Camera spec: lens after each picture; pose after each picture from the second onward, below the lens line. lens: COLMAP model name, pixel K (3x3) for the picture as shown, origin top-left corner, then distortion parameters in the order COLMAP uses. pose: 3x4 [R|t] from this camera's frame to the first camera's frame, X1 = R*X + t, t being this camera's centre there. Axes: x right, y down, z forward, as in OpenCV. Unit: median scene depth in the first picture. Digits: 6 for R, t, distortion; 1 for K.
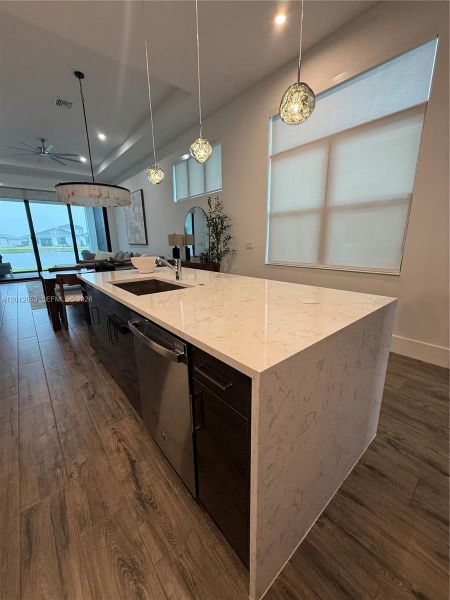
lens RADIAL K [[244.7, 0, 225.0], [0, 244.7, 300.0], [0, 0, 1]] dist [-0.000395, 0.000014]
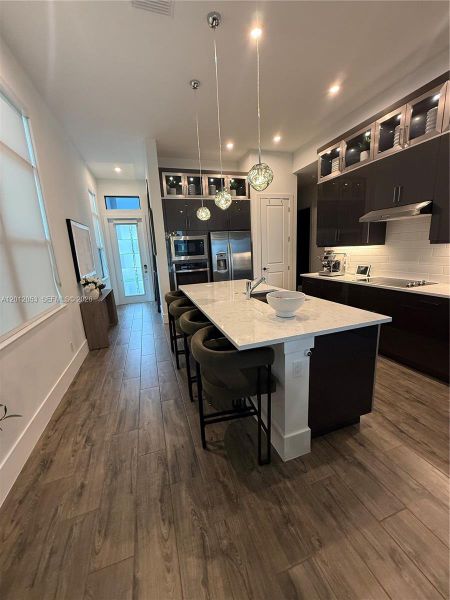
lens RADIAL K [[238.3, 0, 225.0], [0, 238.3, 300.0], [0, 0, 1]] dist [-0.002912, -0.000016]
pose [[-0.930066, -0.018018, 0.366950, -0.516643], [0.146282, 0.898049, 0.414860, -0.598570], [-0.337014, 0.439525, -0.832610, 2.065479]]
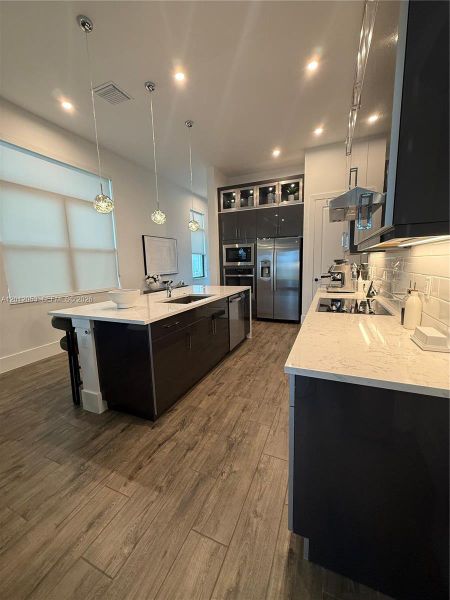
lens RADIAL K [[237.3, 0, 225.0], [0, 237.3, 300.0], [0, 0, 1]] dist [0.001304, 0.000251]
pose [[-0.449748, -0.114787, 0.885749, -1.602533], [0.241990, 0.938953, 0.244555, -0.338766], [-0.859748, 0.324331, -0.394515, 1.296691]]
